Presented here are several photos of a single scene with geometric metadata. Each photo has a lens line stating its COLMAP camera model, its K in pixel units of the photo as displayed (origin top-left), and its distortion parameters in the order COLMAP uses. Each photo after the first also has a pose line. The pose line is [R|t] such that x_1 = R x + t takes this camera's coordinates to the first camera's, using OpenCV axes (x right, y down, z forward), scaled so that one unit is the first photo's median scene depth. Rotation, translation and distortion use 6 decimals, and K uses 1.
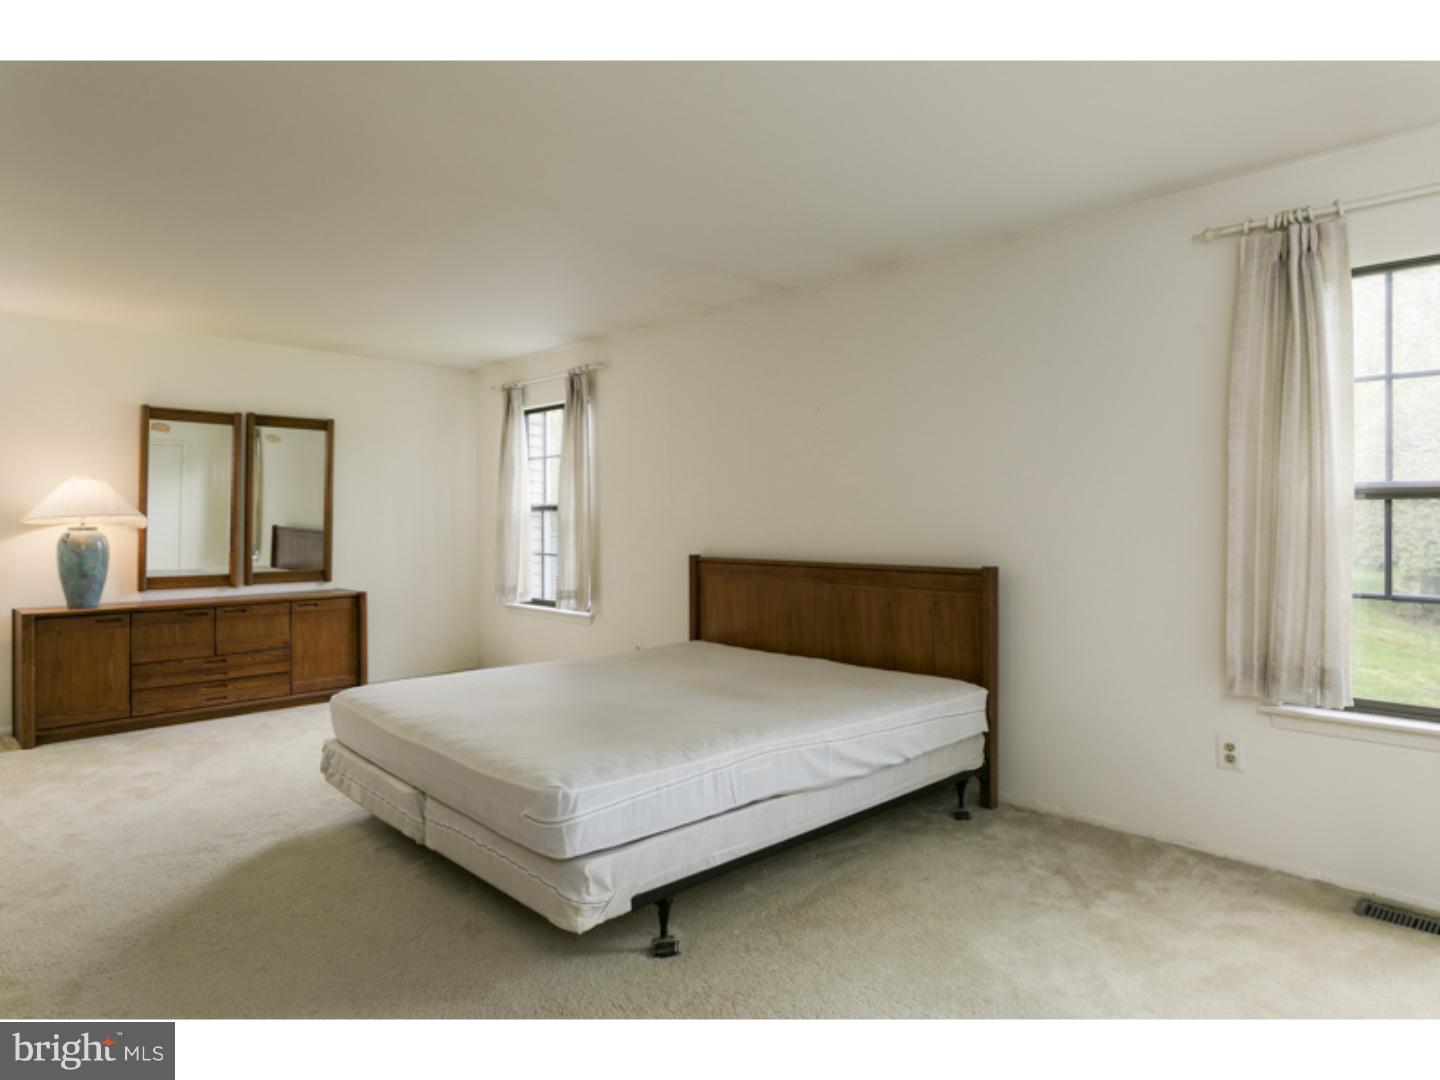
lens RADIAL K [[865.0, 0, 729.5], [0, 865.0, 531.3], [0, 0, 1]] dist [-0.011143, 0.004637]
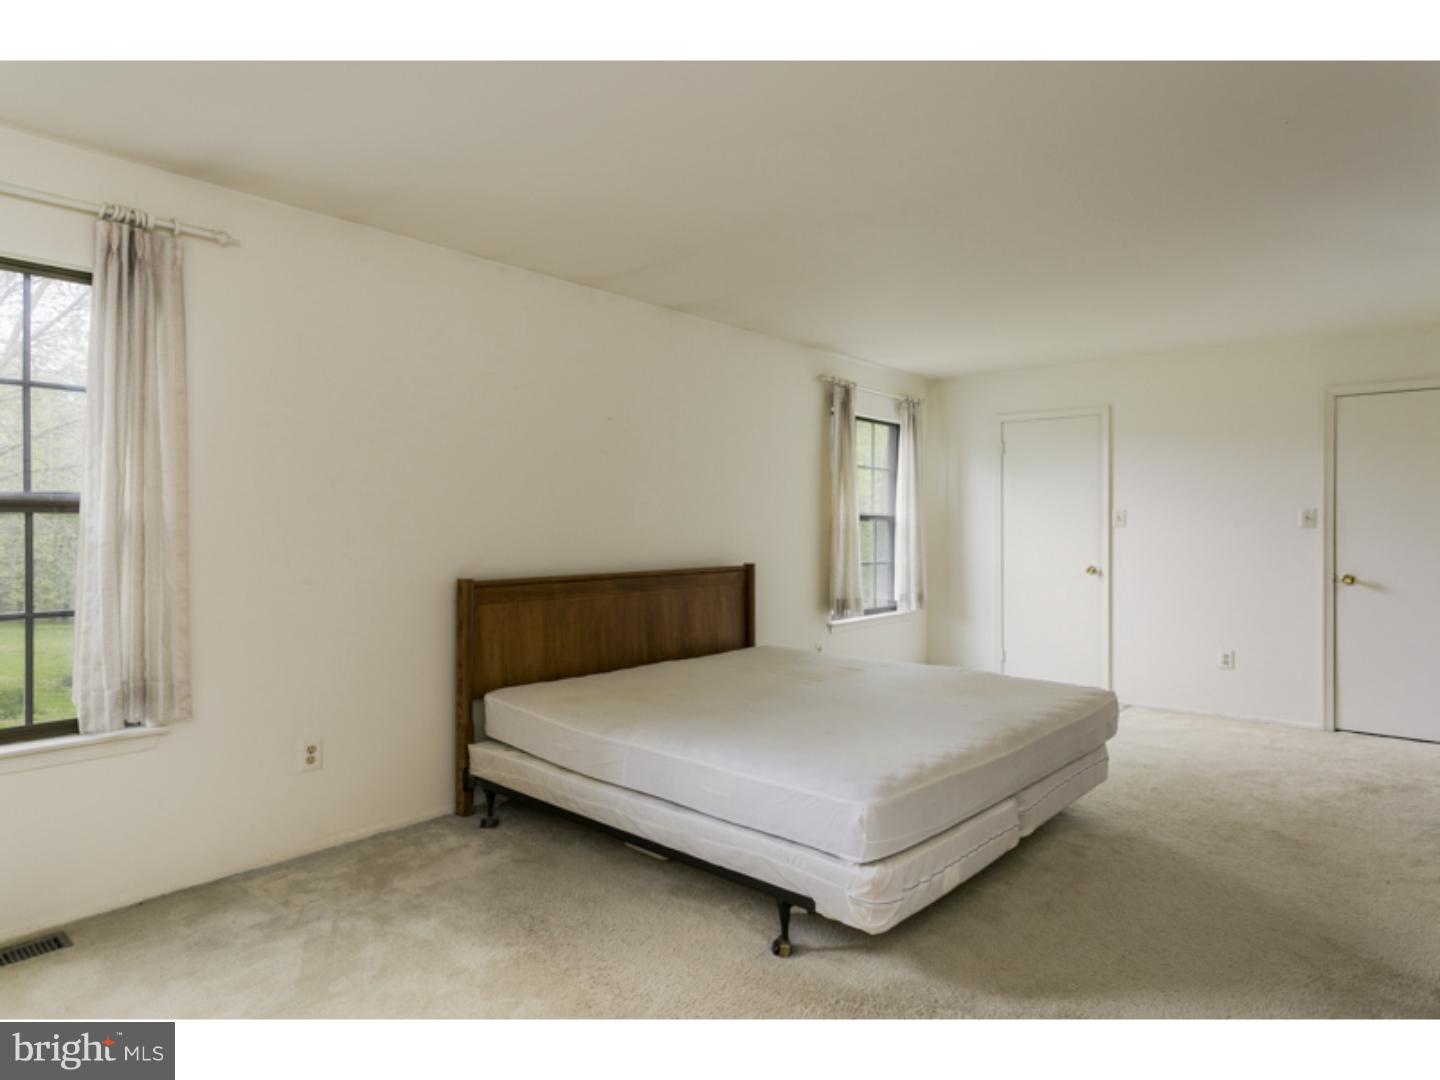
lens RADIAL K [[865.0, 0, 728.8], [0, 865.0, 532.9], [0, 0, 1]] dist [-0.011143, 0.004637]
pose [[-0.097080, -0.005345, 0.995262, -1.102531], [0.014360, 0.999874, 0.006771, -0.019302], [-0.995173, 0.014949, -0.096991, 1.172190]]
